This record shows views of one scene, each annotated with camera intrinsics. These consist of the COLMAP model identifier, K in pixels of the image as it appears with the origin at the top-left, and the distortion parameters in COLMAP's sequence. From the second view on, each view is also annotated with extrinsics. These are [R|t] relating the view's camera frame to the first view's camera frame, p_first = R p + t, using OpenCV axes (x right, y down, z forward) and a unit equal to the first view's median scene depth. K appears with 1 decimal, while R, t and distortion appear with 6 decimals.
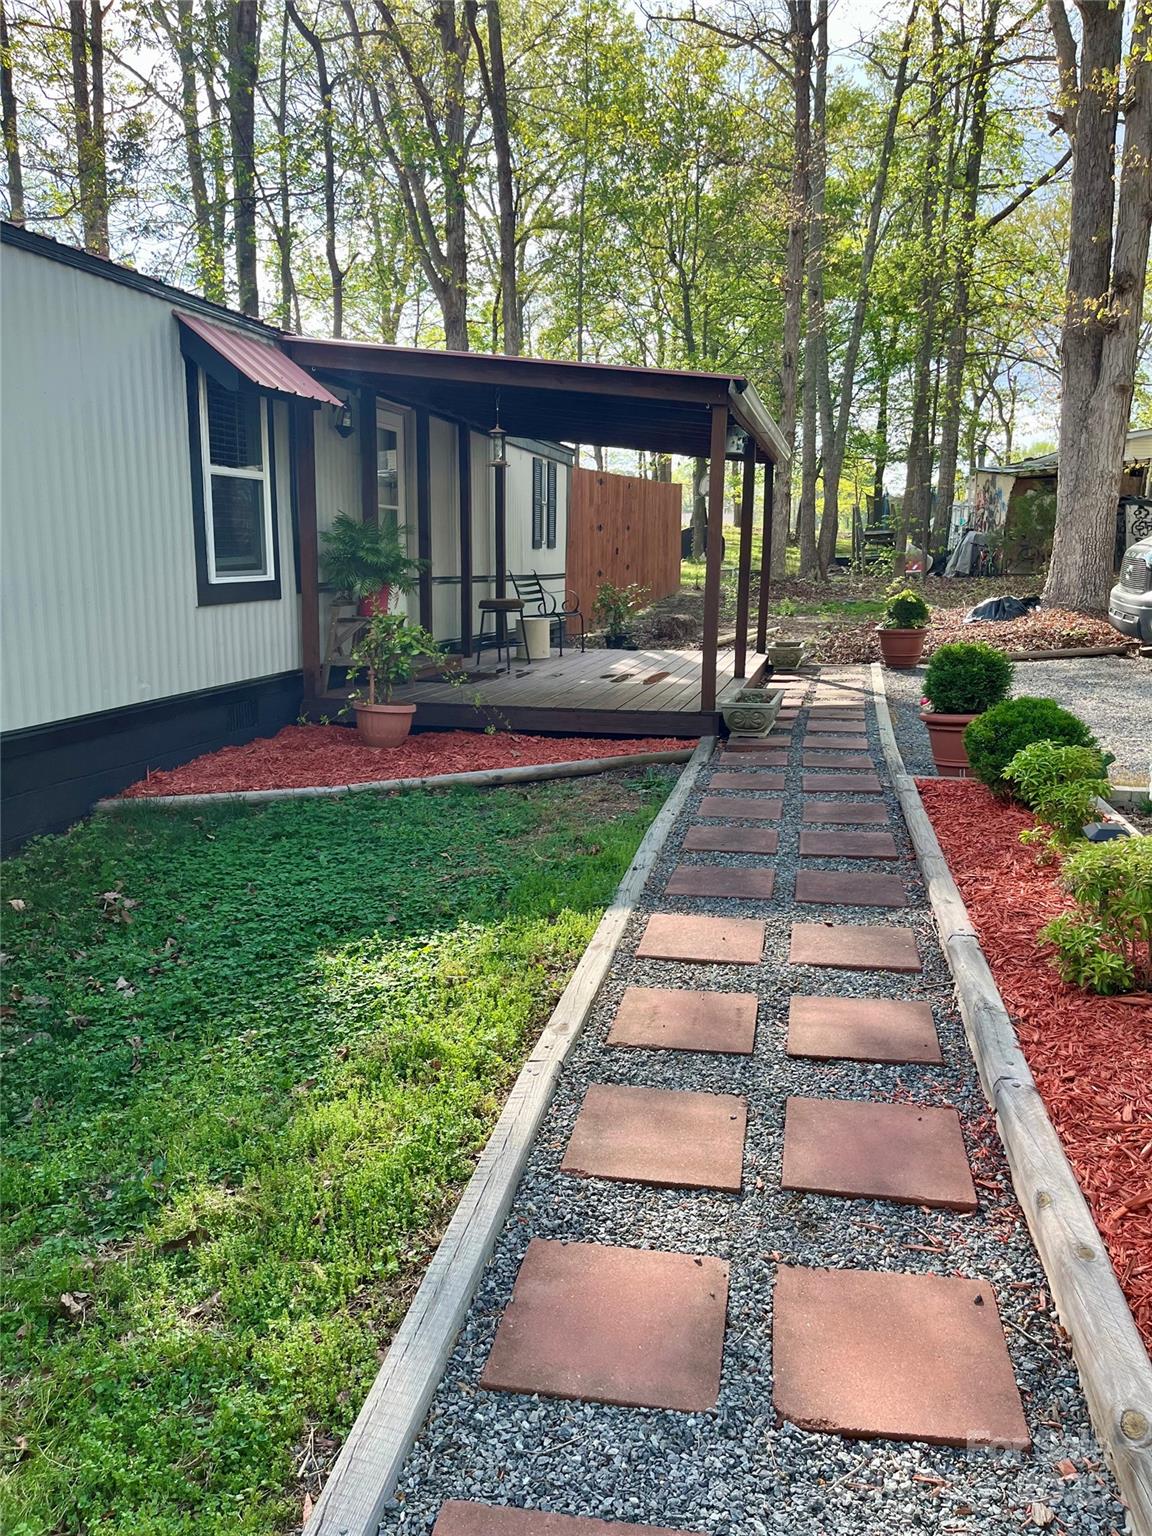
lens RADIAL K [[1163.0, 0, 574.4], [0, 1163.0, 768.2], [0, 0, 1]] dist [0.016605, -0.001247]
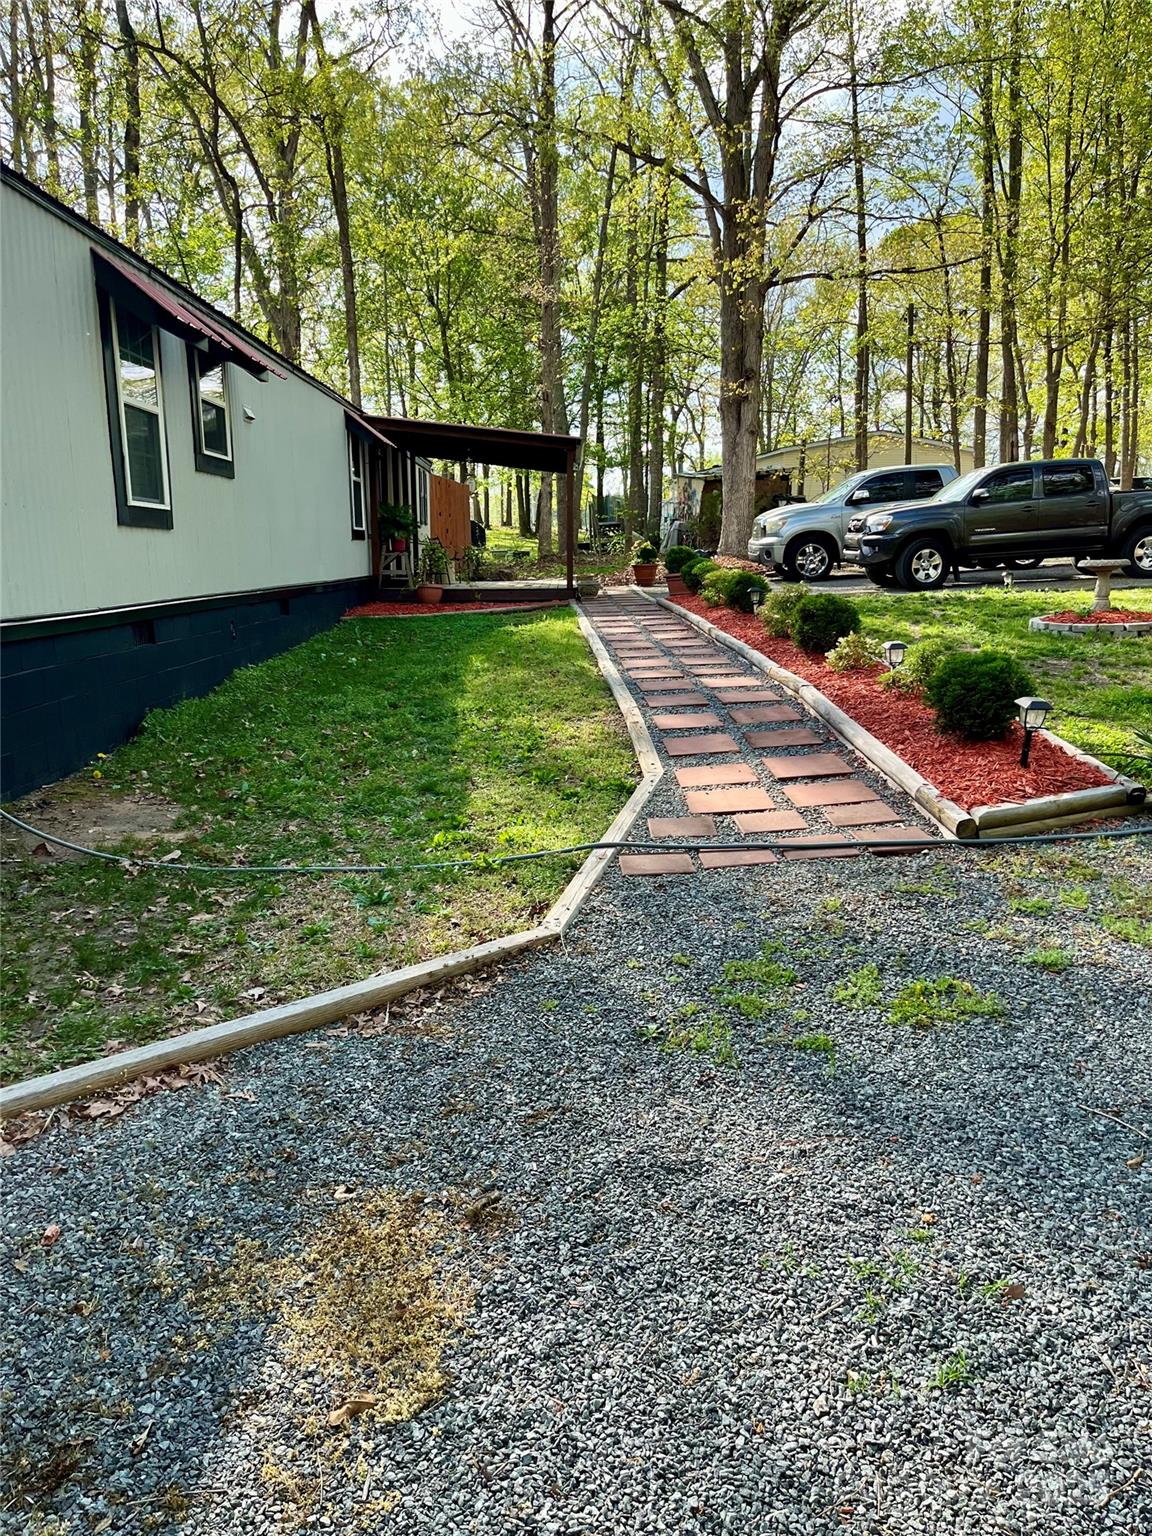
lens RADIAL K [[1163.0, 0, 578.1], [0, 1163.0, 766.5], [0, 0, 1]] dist [0.016605, -0.001247]
pose [[0.971244, -0.053535, 0.231991, -0.072962], [0.053839, 0.998537, 0.005027, 0.050831], [-0.231921, 0.007608, 0.972705, -0.209808]]
